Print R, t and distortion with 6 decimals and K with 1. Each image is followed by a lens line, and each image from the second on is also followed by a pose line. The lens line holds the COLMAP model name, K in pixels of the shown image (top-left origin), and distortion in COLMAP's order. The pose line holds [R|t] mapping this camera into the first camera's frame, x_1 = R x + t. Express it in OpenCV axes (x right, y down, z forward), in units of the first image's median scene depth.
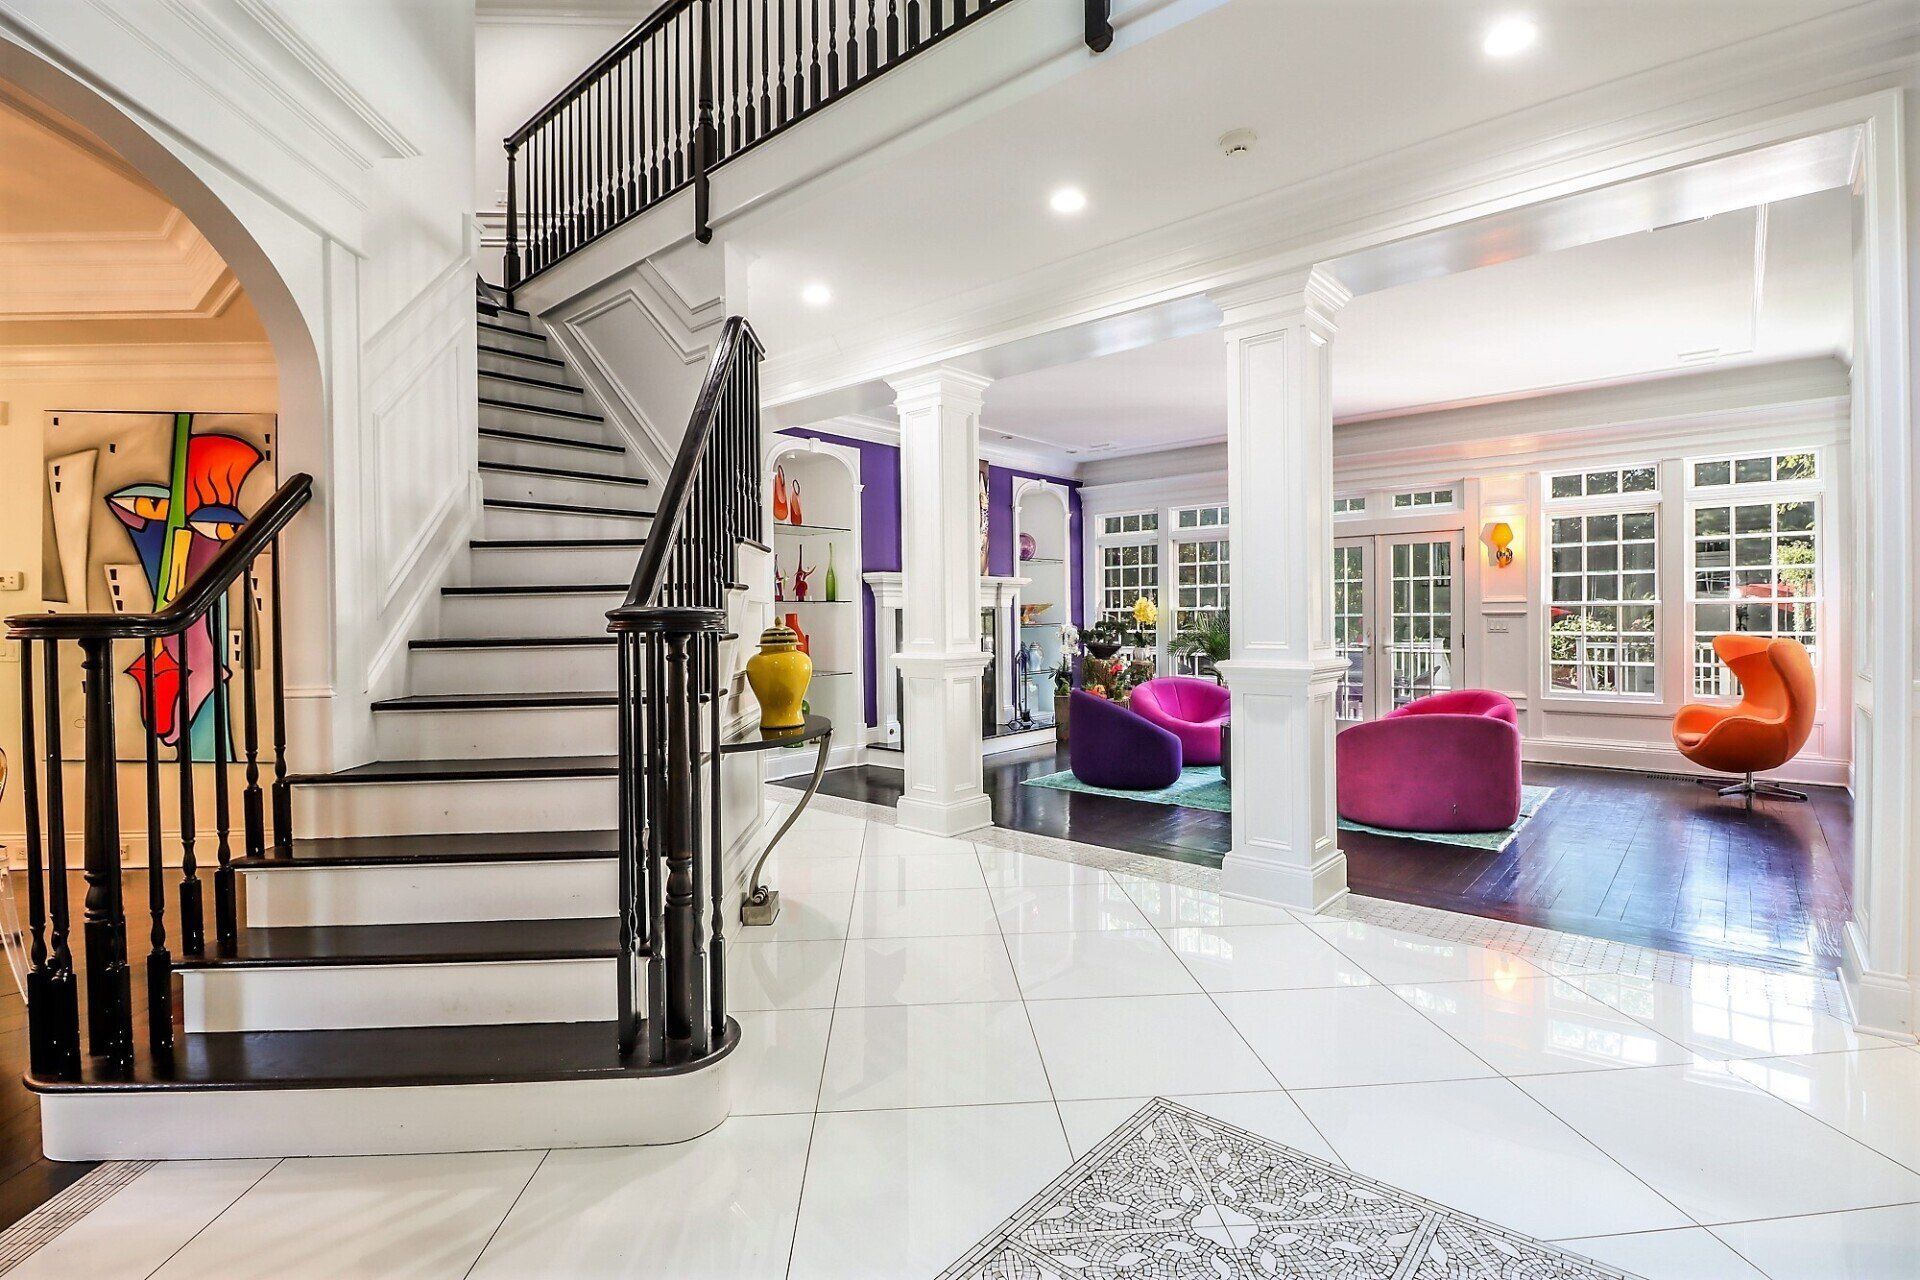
lens RADIAL K [[891.7, 0, 971.3], [0, 891.7, 631.0], [0, 0, 1]] dist [-0.000724, -0.013035]
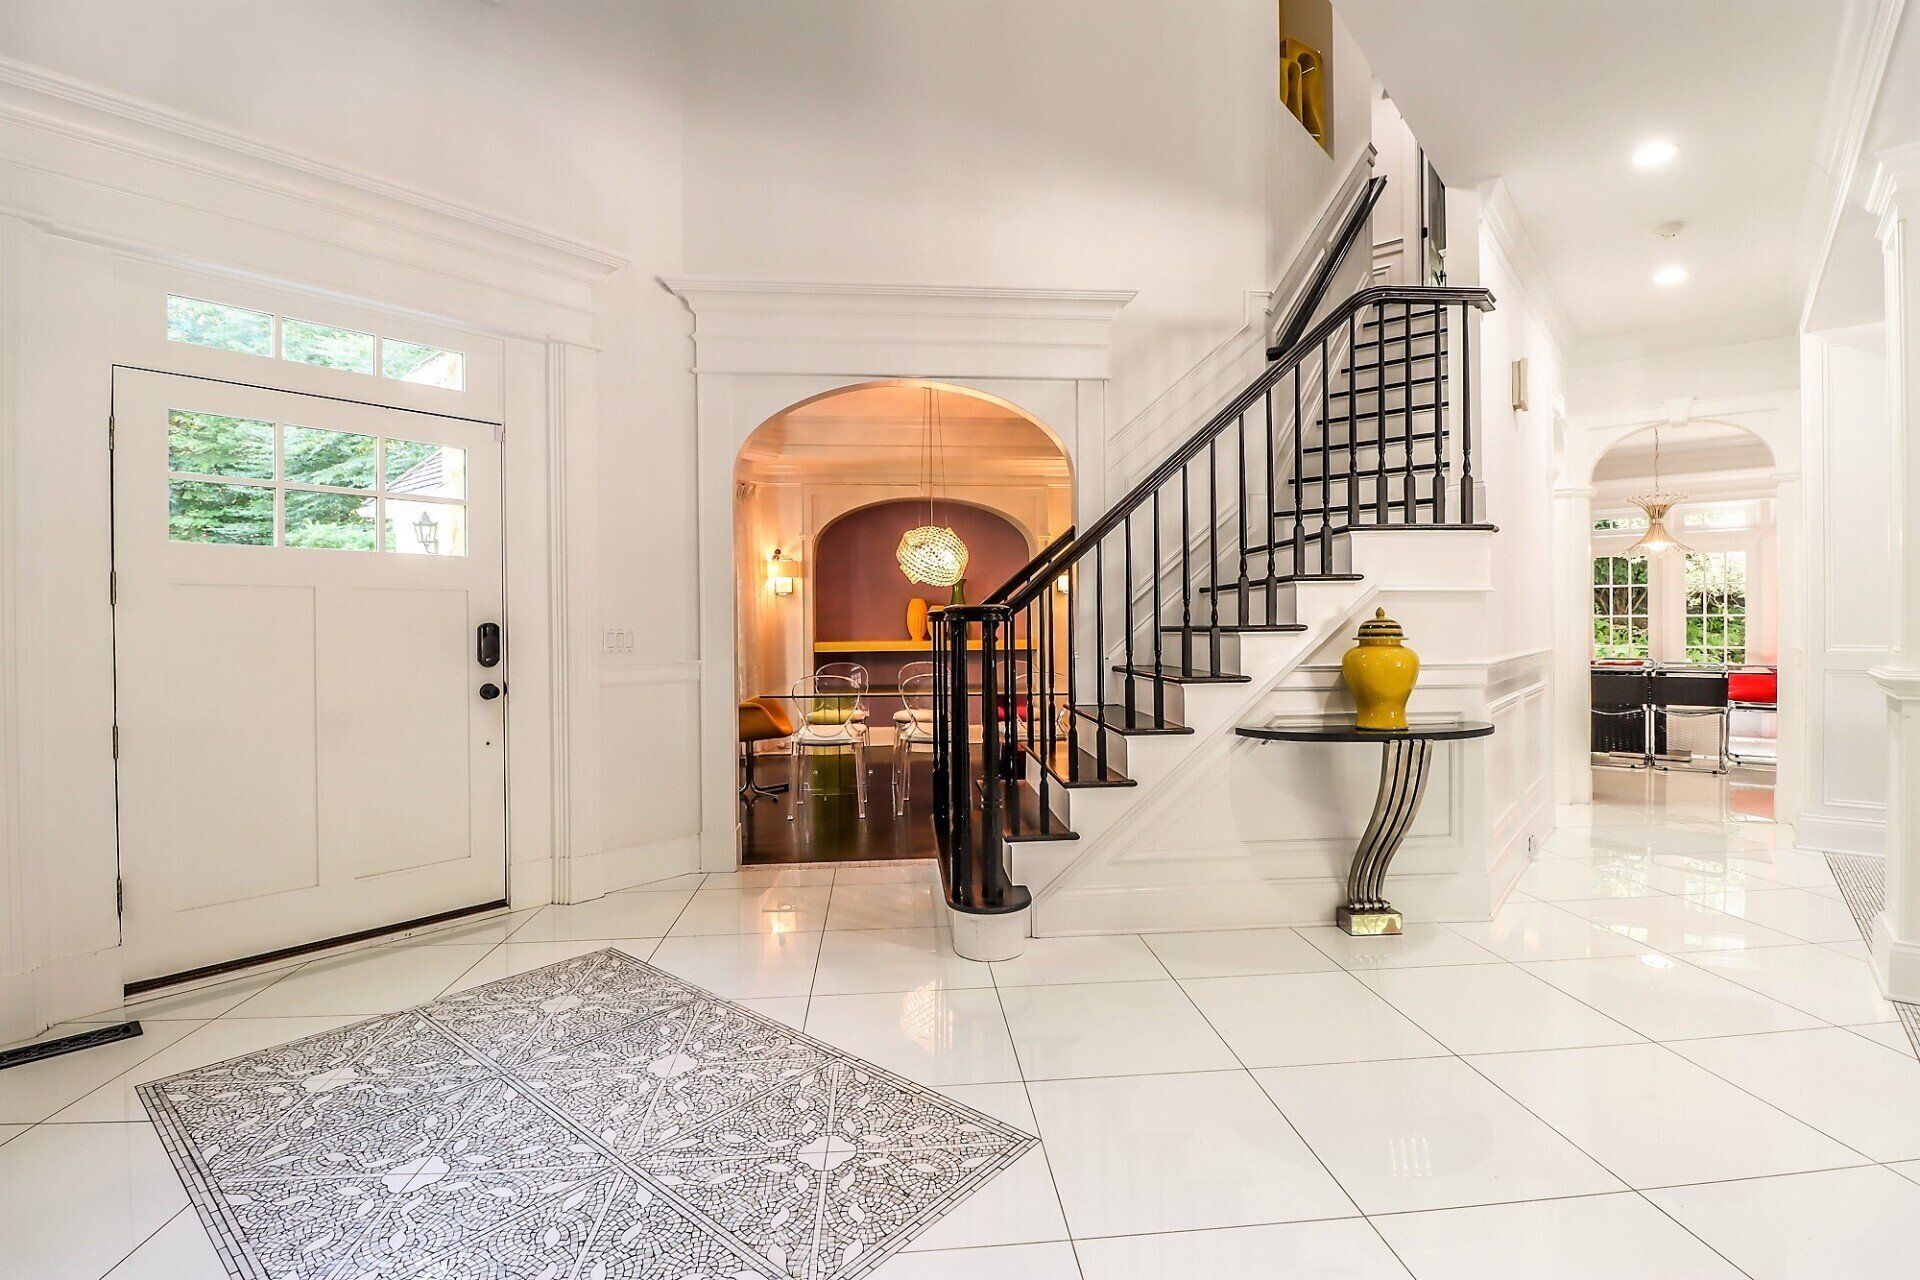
lens RADIAL K [[891.7, 0, 971.3], [0, 891.7, 631.0], [0, 0, 1]] dist [-0.000724, -0.013035]
pose [[0.018574, 0.021049, -0.999606, 1.209211], [-0.003133, 0.999775, 0.020994, -0.016645], [0.999823, 0.002741, 0.018635, 0.996247]]
